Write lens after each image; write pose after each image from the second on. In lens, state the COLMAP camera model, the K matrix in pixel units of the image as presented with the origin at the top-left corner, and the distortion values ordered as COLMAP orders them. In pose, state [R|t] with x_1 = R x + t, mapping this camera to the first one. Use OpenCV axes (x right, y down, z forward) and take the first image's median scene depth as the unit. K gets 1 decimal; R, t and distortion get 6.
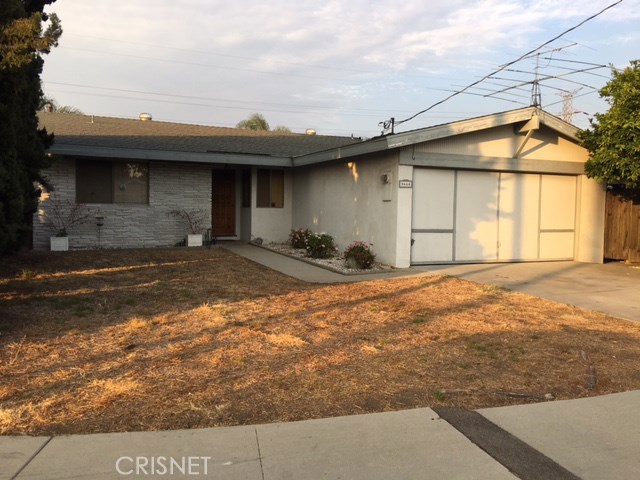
lens RADIAL K [[543.3, 0, 320.0], [0, 543.3, 240.0], [0, 0, 1]] dist [0.080230, -0.124160]
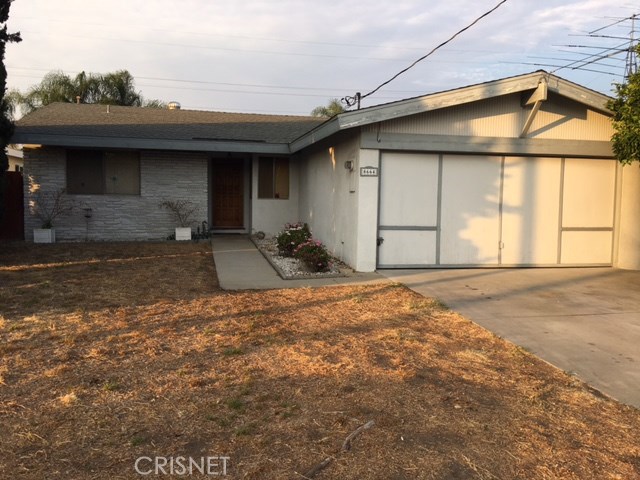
lens RADIAL K [[543.3, 0, 320.0], [0, 543.3, 240.0], [0, 0, 1]] dist [0.080230, -0.124160]
pose [[0.977358, 0.016833, -0.210922, 0.237085], [-0.012662, 0.999697, 0.021110, -0.013551], [0.211213, -0.017962, 0.977275, 0.151732]]
